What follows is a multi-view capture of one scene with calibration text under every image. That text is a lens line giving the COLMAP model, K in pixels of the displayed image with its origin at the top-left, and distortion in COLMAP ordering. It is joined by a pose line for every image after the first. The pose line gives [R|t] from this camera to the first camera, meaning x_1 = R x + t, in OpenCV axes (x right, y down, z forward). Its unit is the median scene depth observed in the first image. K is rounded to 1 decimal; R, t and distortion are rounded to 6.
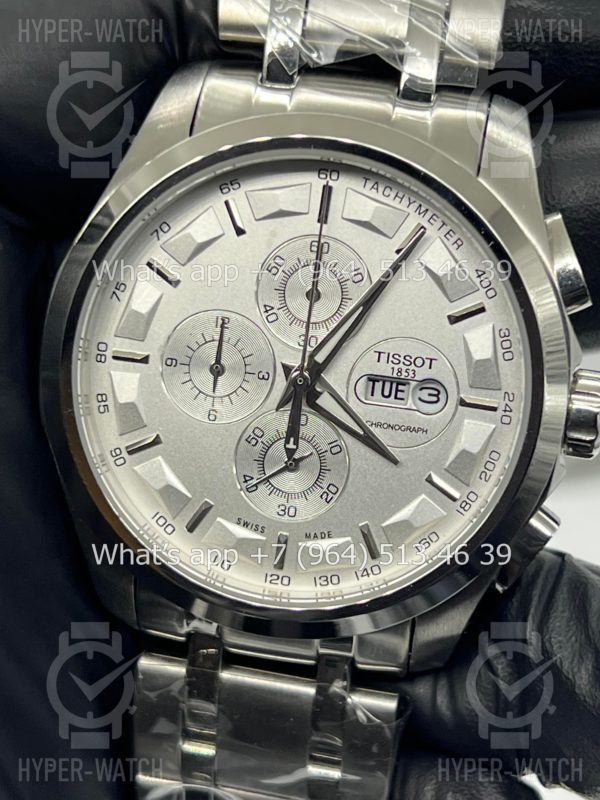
lens RADIAL K [[1761.4, 0, 296.8], [0, 1761.4, 386.7], [0, 0, 1]] dist [0.113887, 0.000000]
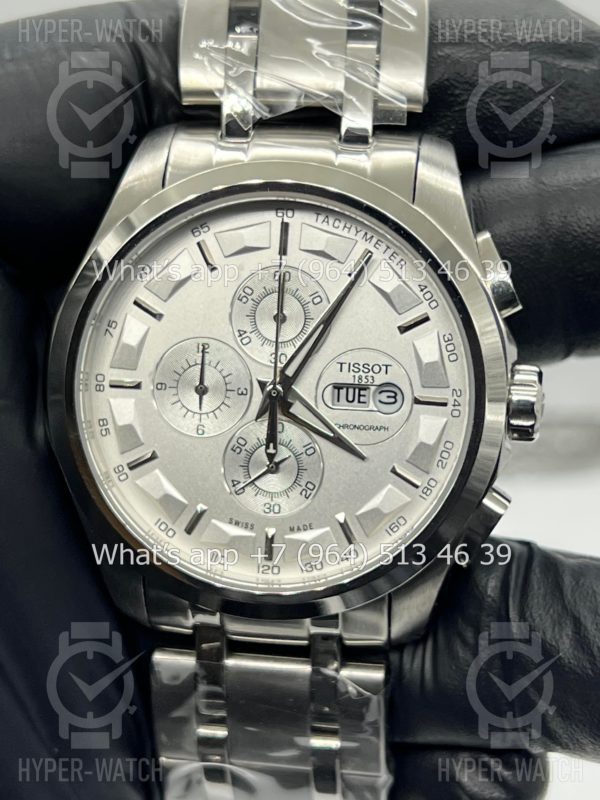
lens RADIAL K [[1761.4, 0, 296.2], [0, 1761.4, 386.0], [0, 0, 1]] dist [0.113887, 0.000000]
pose [[0.996999, -0.077395, 0.001849, 0.014311], [0.077409, 0.996276, -0.037967, 0.036380], [0.001096, 0.037996, 0.999277, -0.144872]]
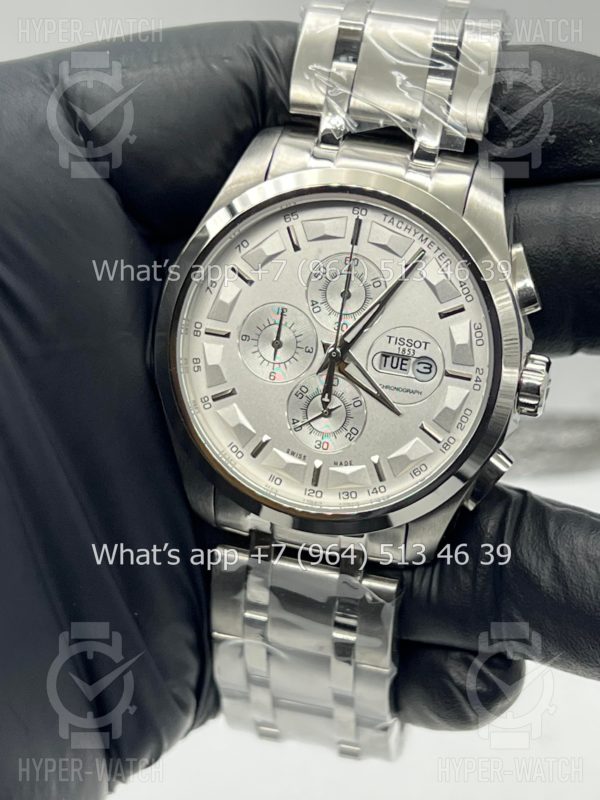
lens RADIAL K [[1761.4, 0, 296.8], [0, 1761.4, 401.2], [0, 0, 1]] dist [0.113887, 0.000000]
pose [[0.997308, 0.042109, -0.060035, 0.059044], [-0.041635, 0.999091, 0.009129, 0.022870], [0.060365, -0.006605, 0.998155, -0.430762]]
